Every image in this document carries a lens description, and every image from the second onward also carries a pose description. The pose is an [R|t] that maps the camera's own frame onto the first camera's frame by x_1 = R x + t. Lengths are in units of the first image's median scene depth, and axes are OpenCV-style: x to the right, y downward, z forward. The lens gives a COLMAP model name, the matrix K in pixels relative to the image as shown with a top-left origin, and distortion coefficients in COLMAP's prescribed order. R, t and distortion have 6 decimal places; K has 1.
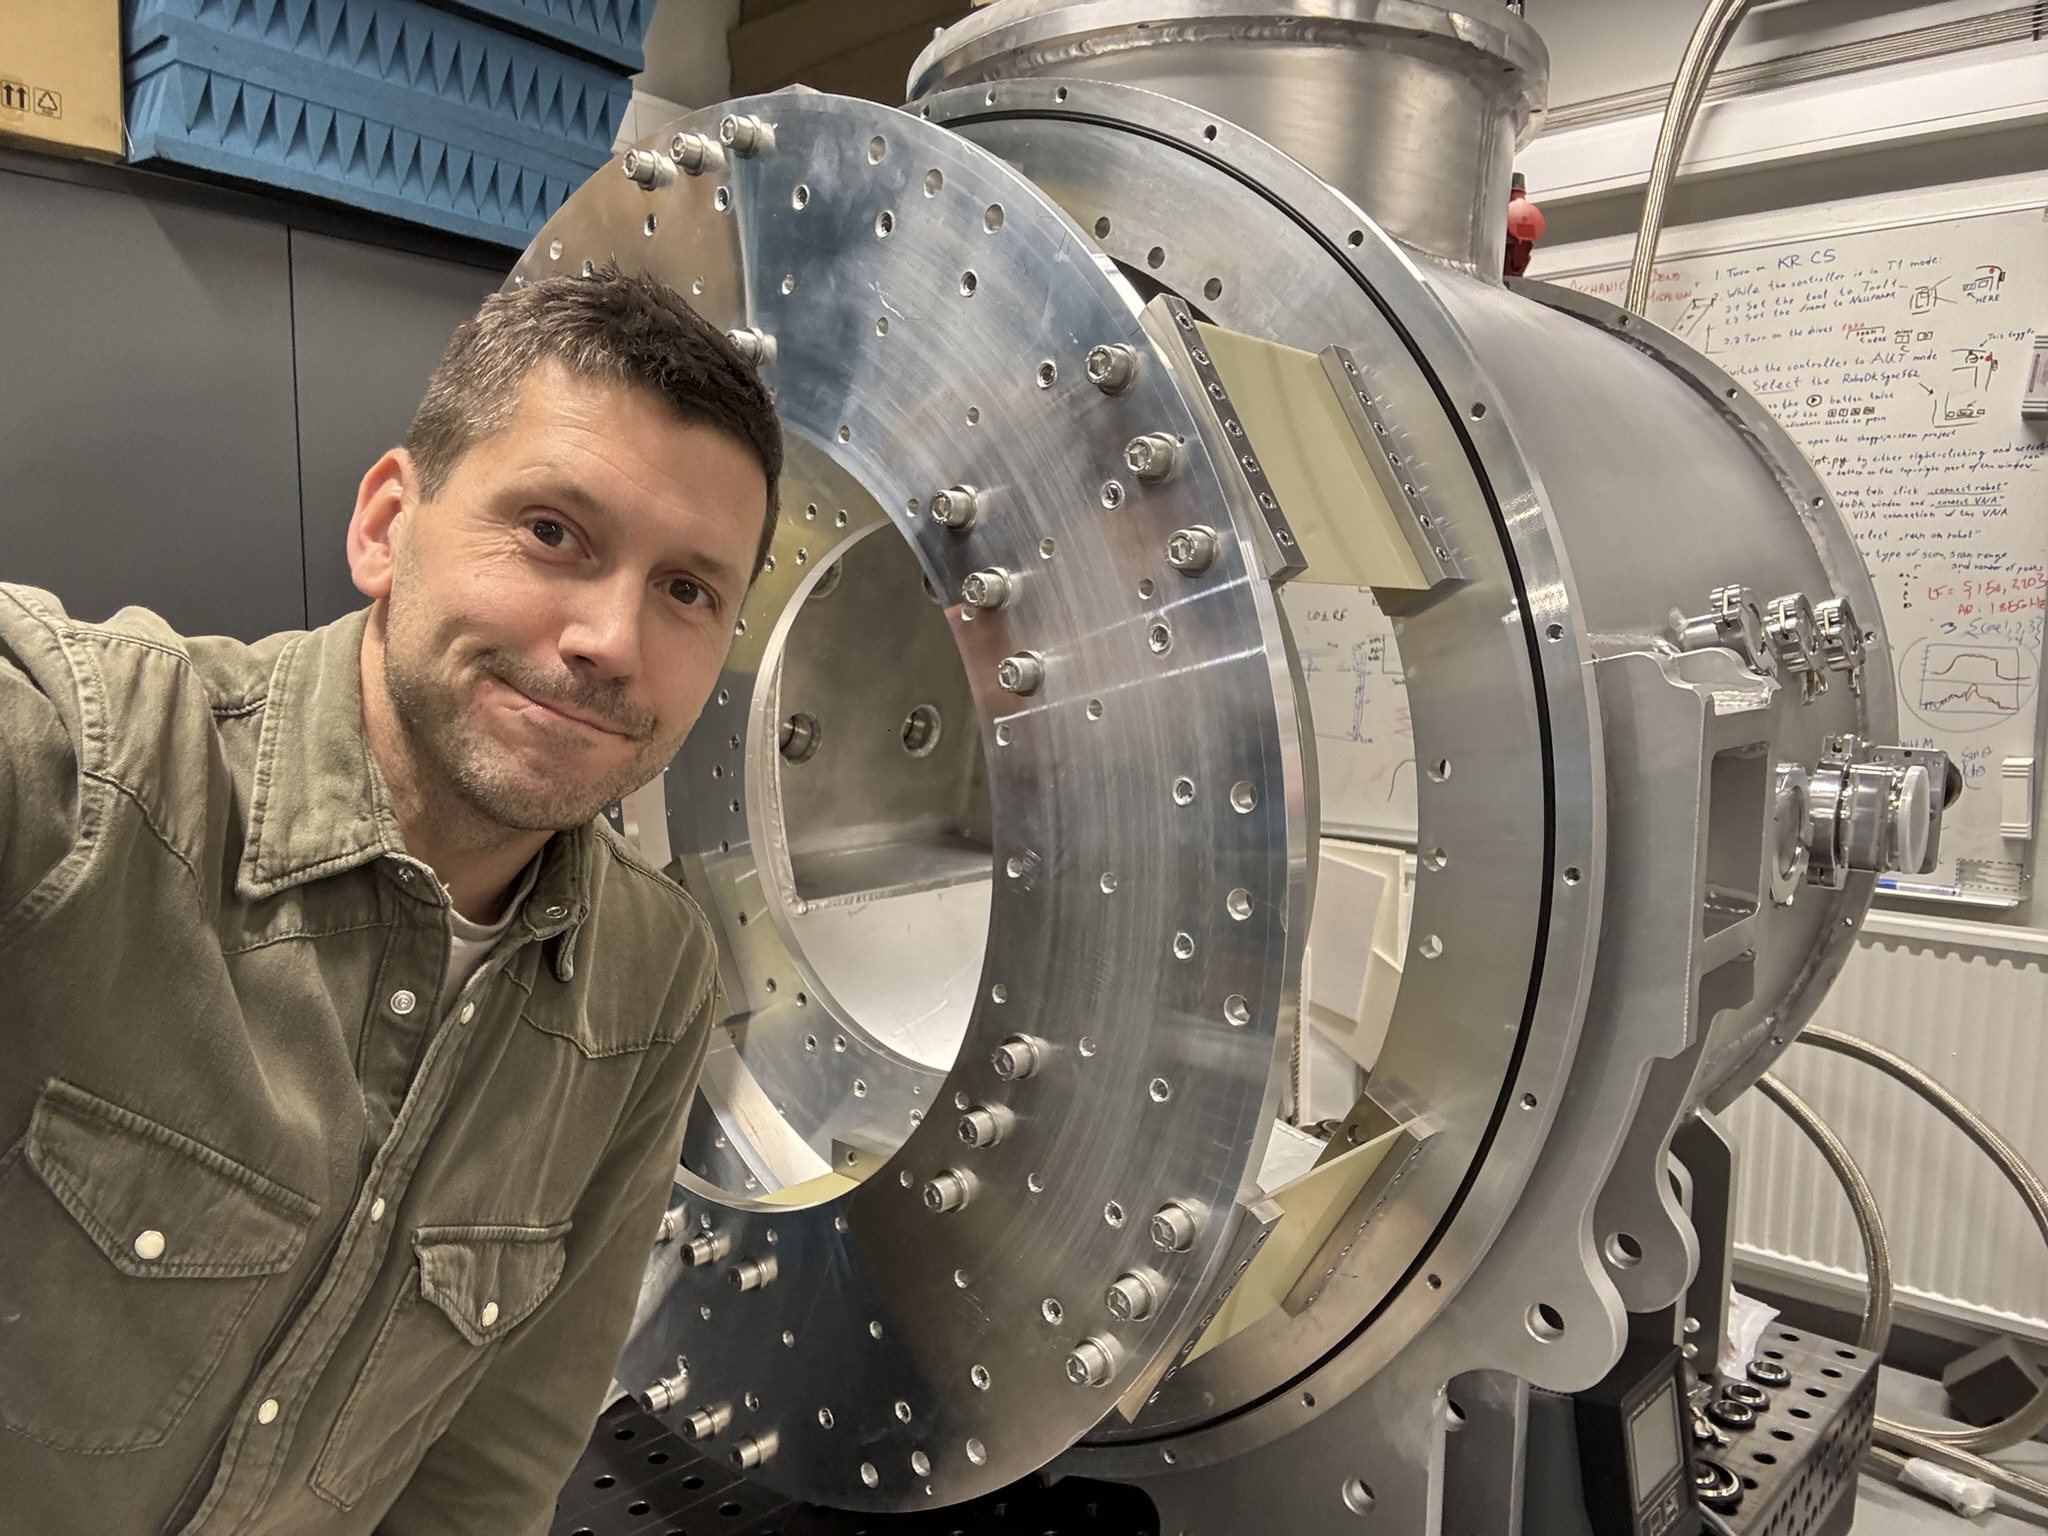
lens RADIAL K [[1439.6, 0, 1012.8], [0, 1439.6, 791.0], [0, 0, 1]] dist [0.102543, -0.112445]
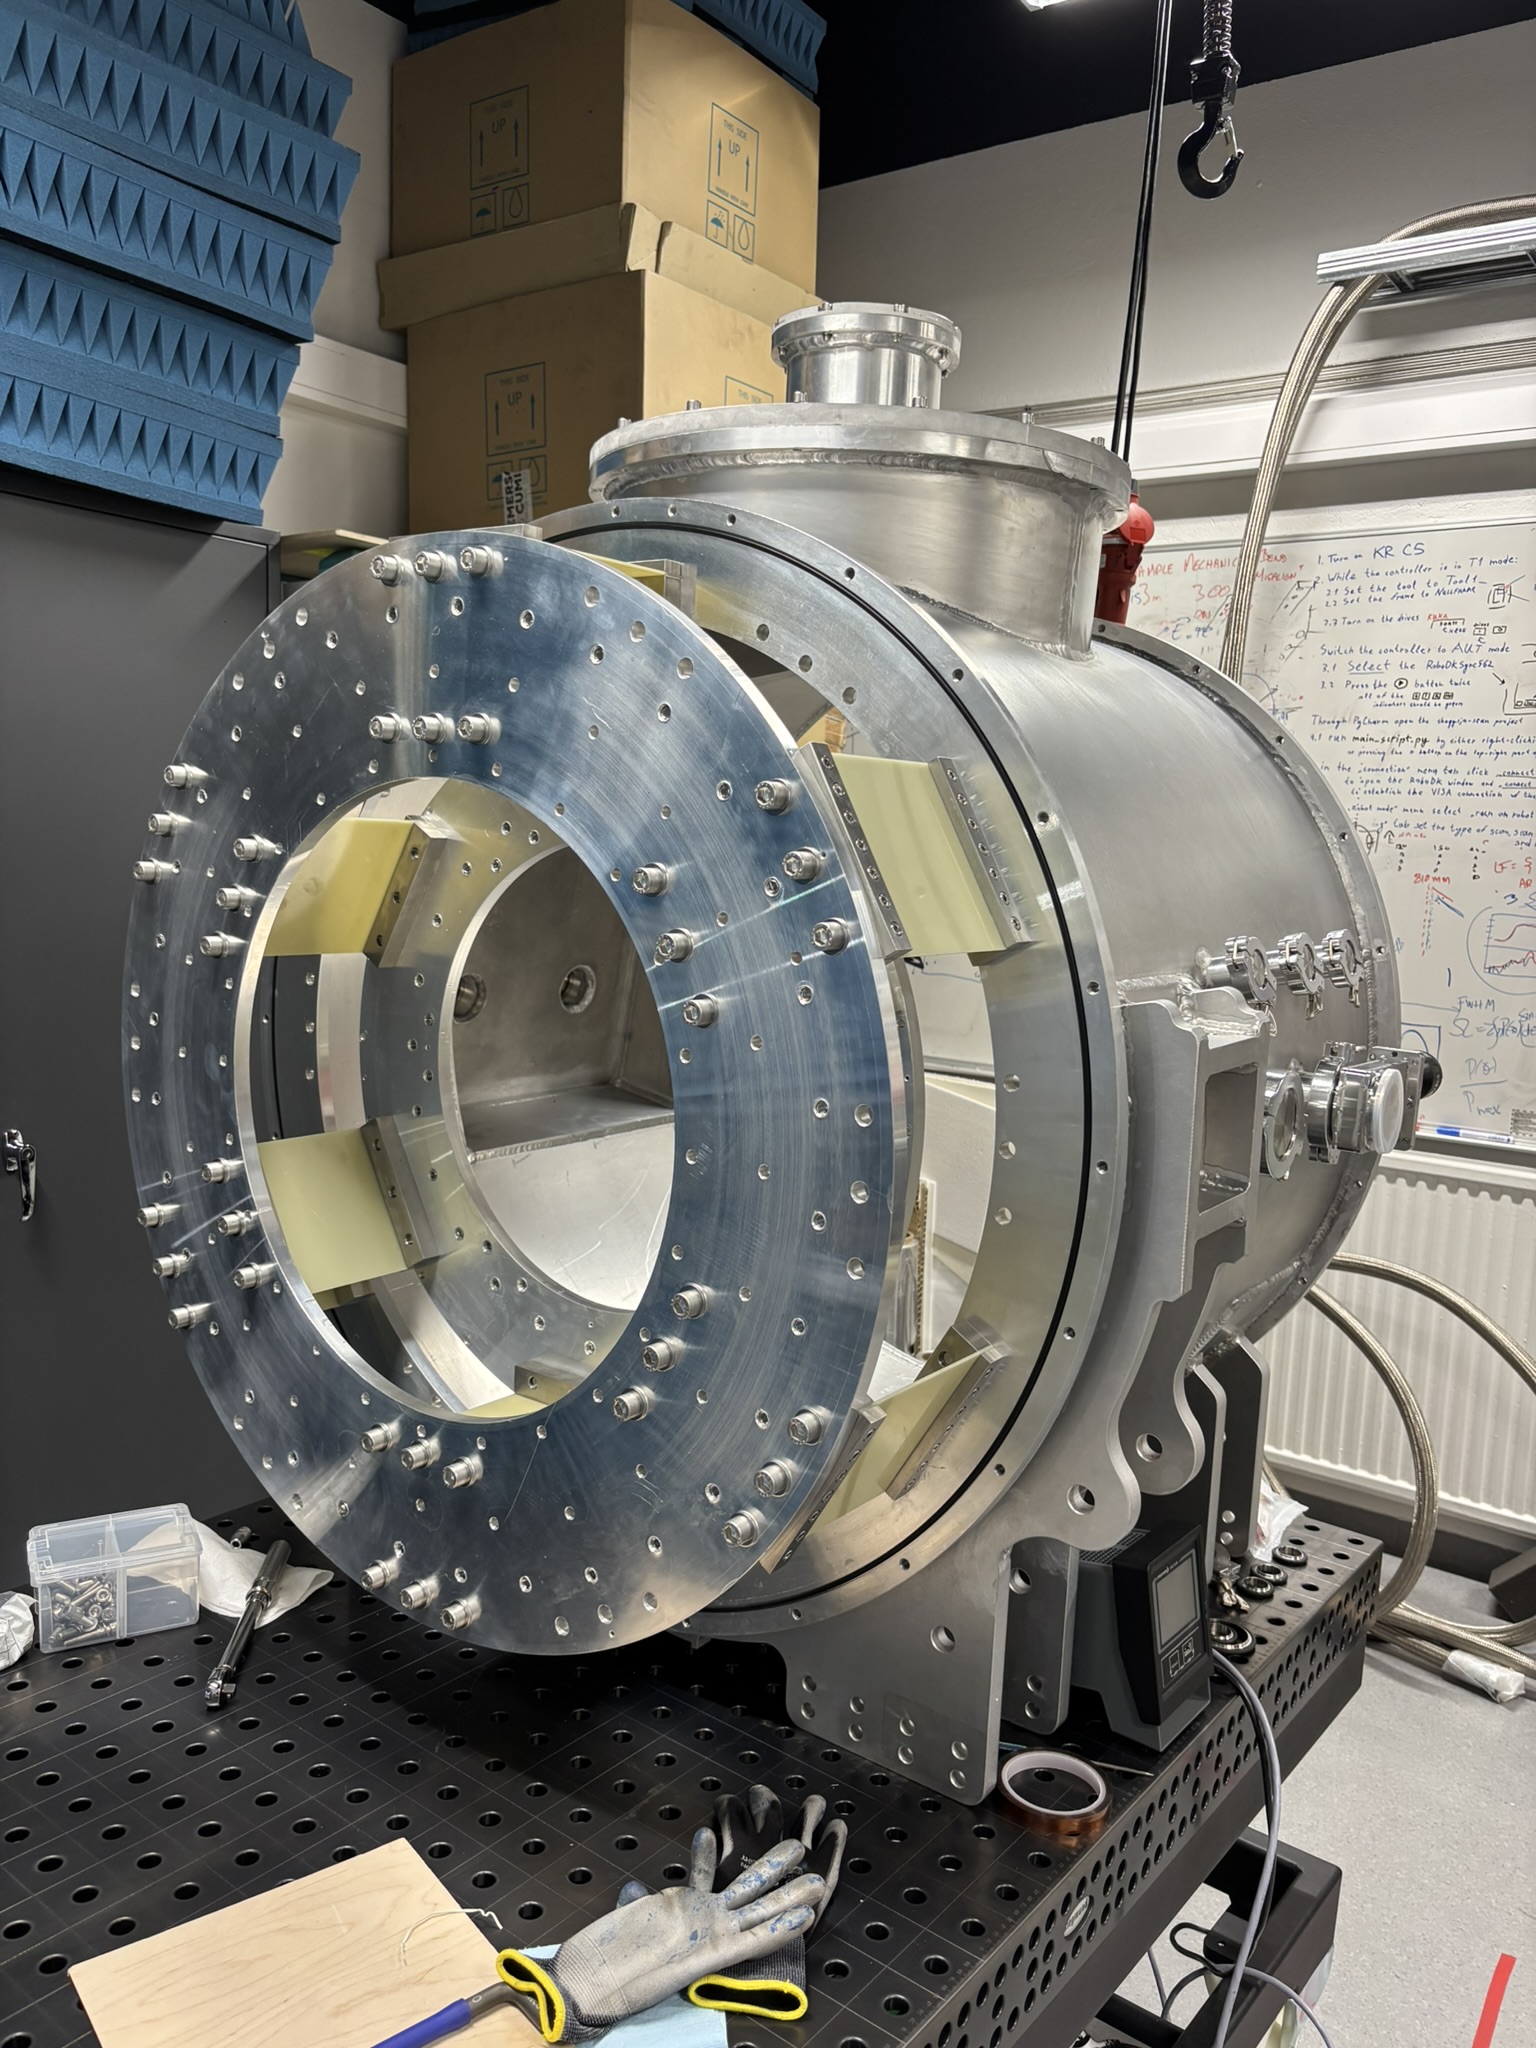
lens RADIAL K [[1583.3, 0, 768.0], [0, 1583.3, 1024.0], [0, 0, 1]] dist [0.052014, -0.004684]
pose [[0.995950, 0.017480, 0.088191, -0.039332], [-0.019393, 0.999594, 0.020882, -0.066883], [-0.087790, -0.022508, 0.995885, -0.292841]]
